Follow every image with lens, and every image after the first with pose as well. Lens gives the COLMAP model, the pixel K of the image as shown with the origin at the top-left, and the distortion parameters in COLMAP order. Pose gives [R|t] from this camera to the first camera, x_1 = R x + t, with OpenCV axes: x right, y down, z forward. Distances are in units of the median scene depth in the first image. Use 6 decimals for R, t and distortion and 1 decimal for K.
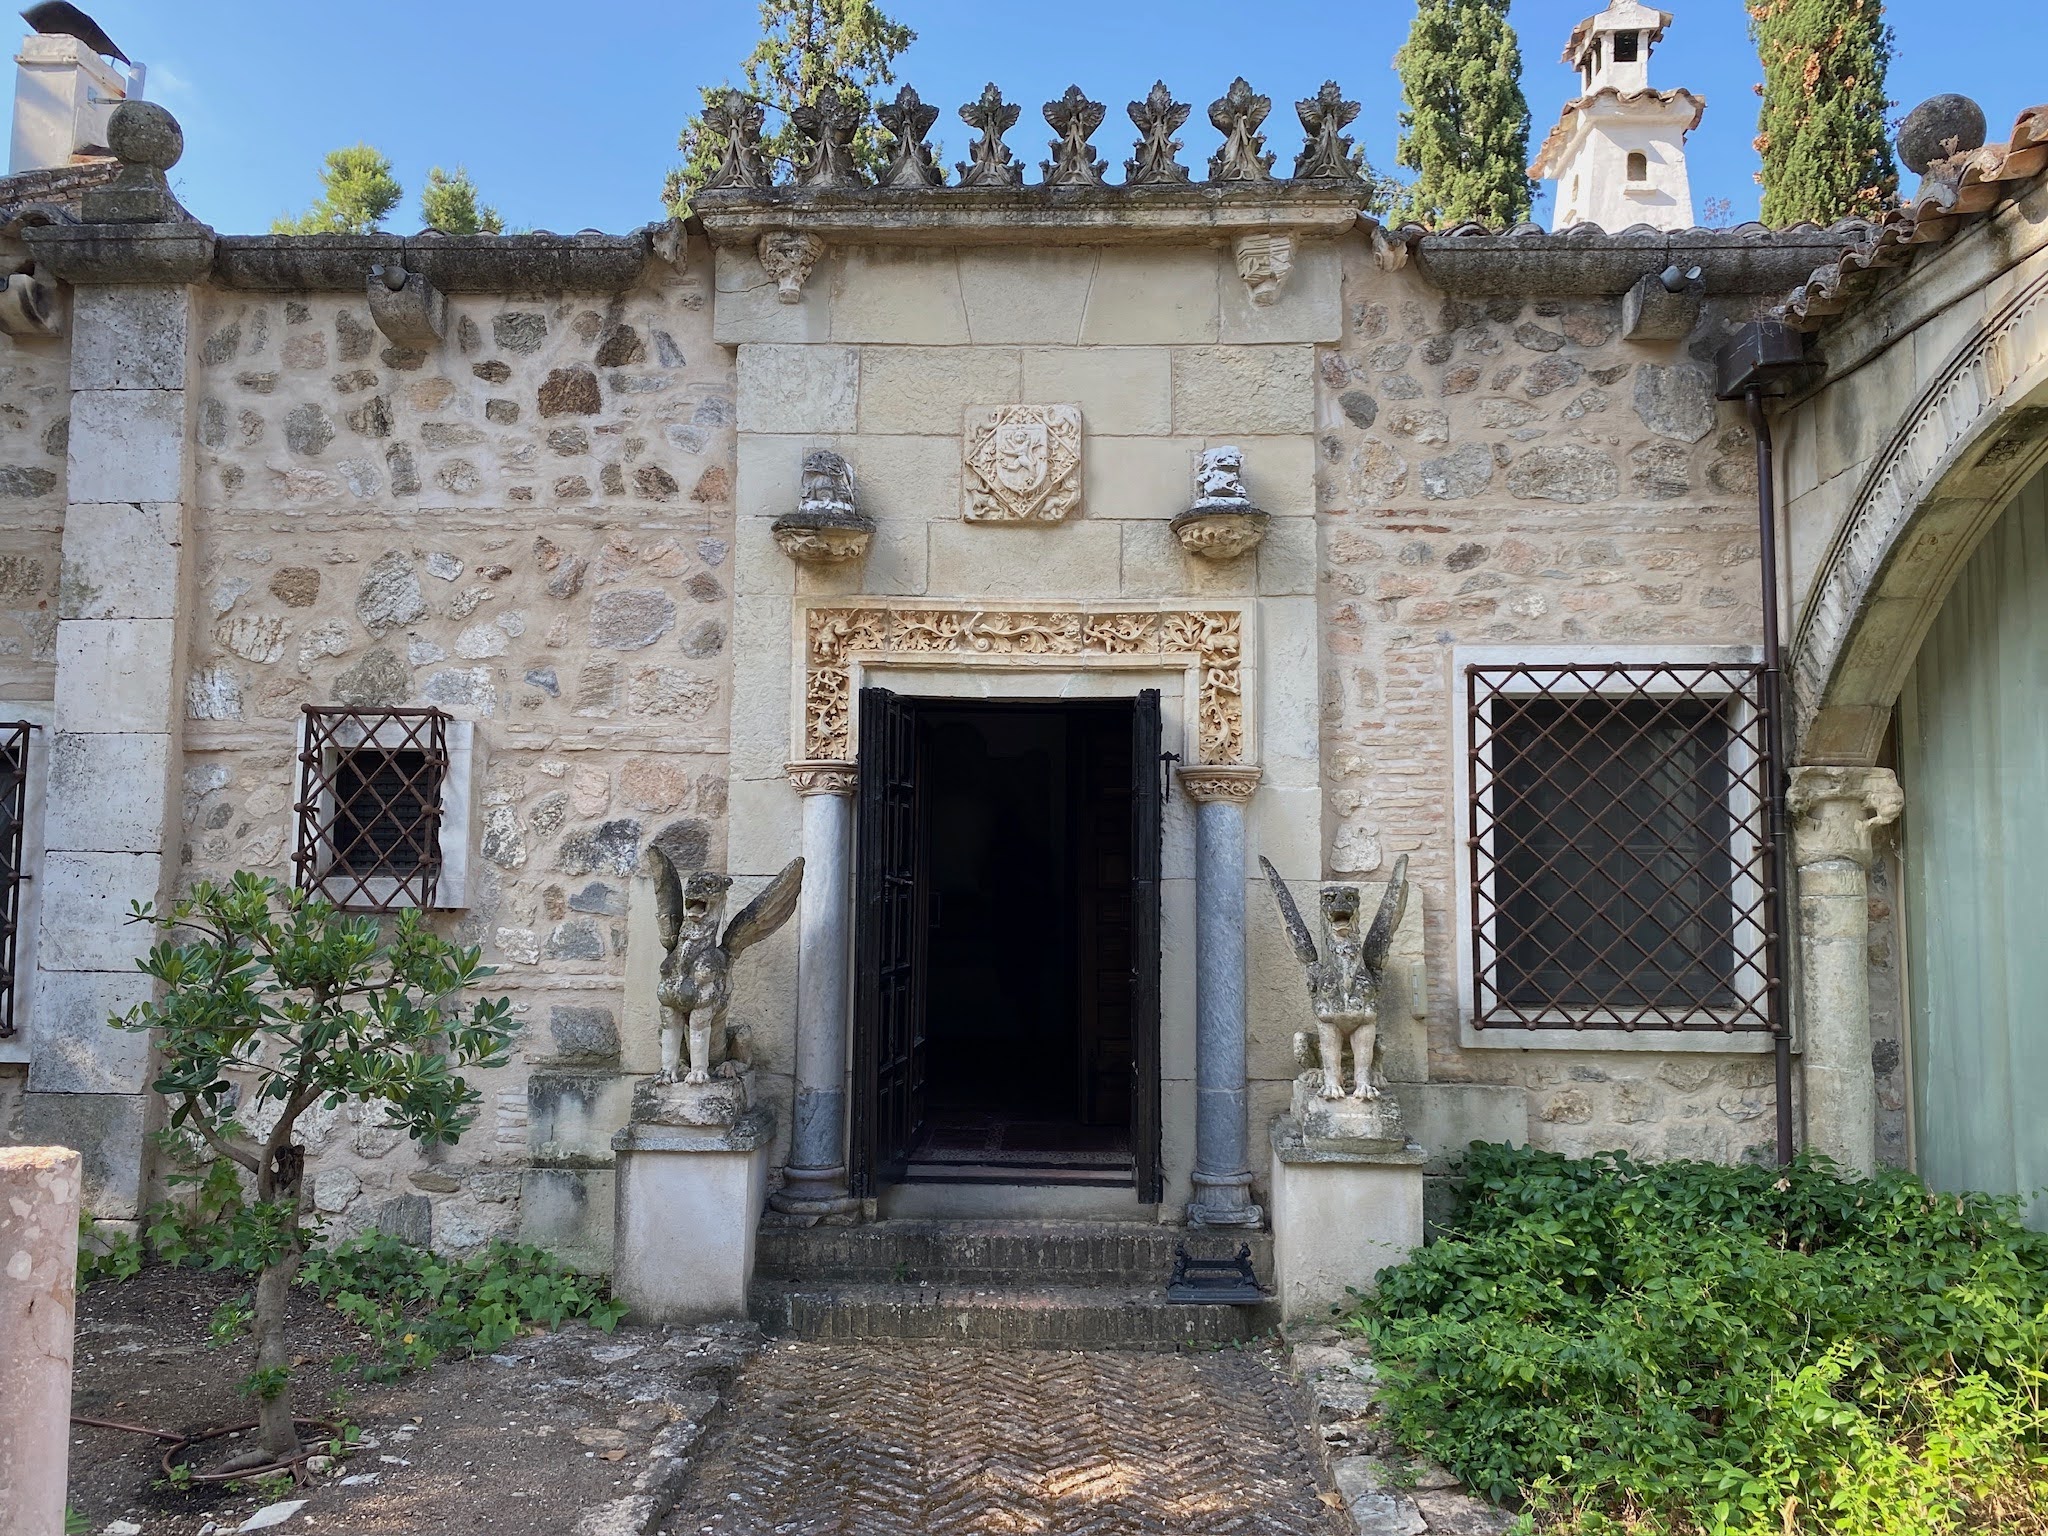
lens RADIAL K [[1578.5, 0, 1029.5], [0, 1578.5, 764.6], [0, 0, 1]] dist [0.046436, -0.043614]
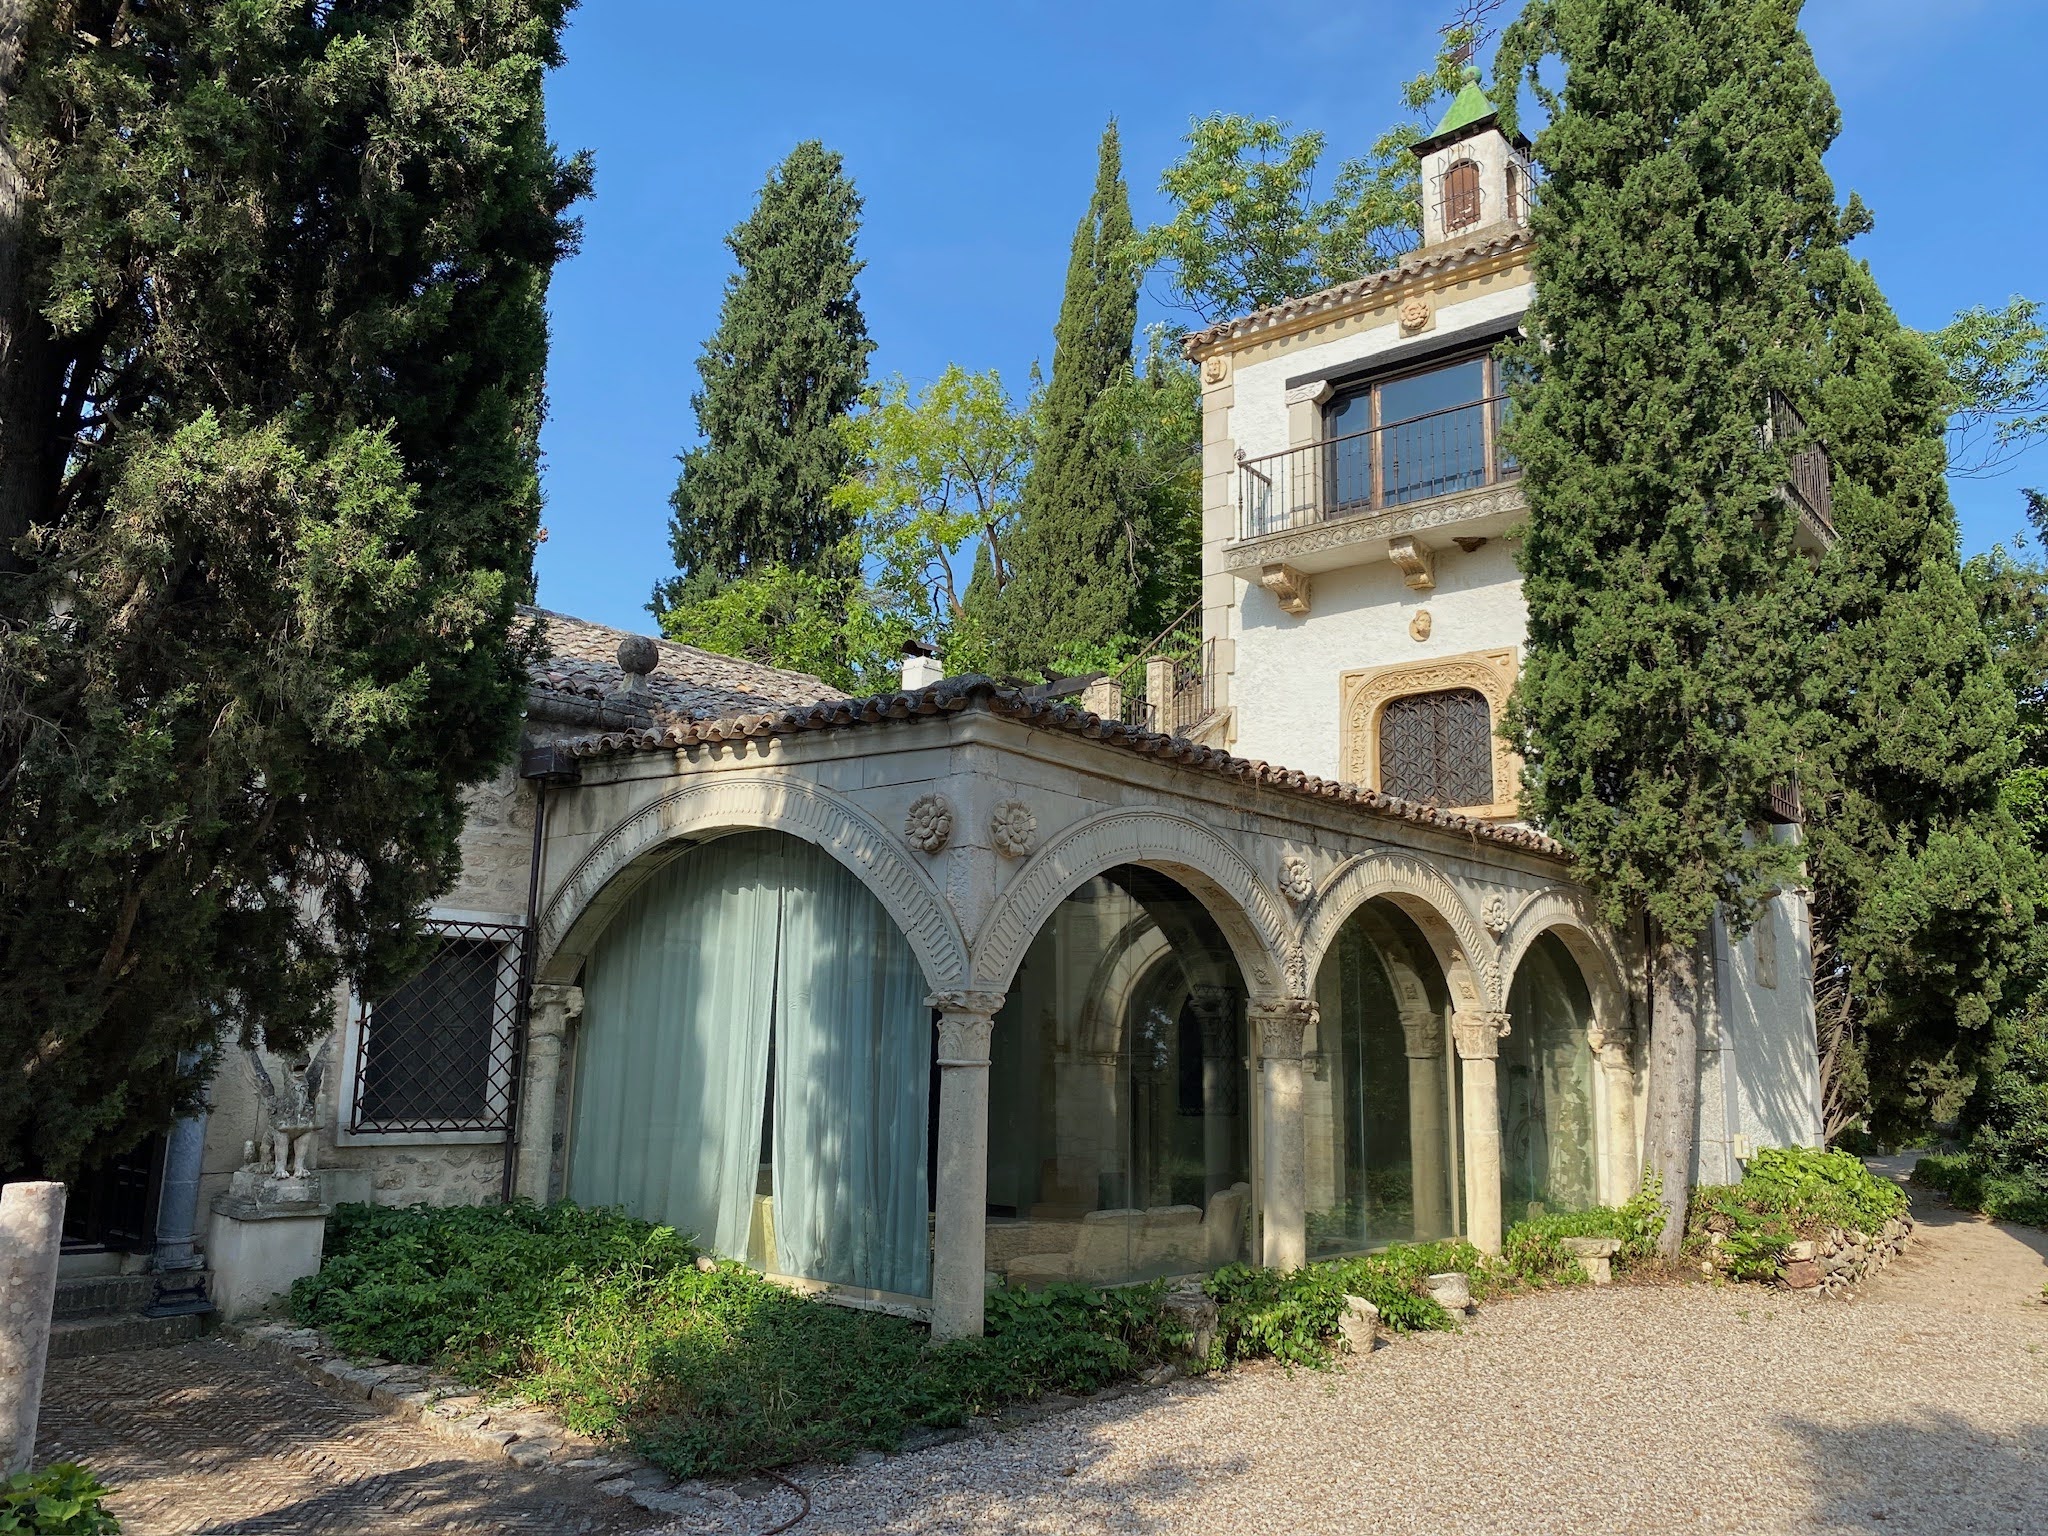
lens RADIAL K [[1578.5, 0, 1028.4], [0, 1578.5, 769.2], [0, 0, 1]] dist [0.046436, -0.043614]
pose [[0.639331, 0.146662, 0.754815, -0.585430], [-0.091372, 0.989177, -0.114806, -0.087206], [-0.763484, 0.004430, 0.645812, -0.632836]]
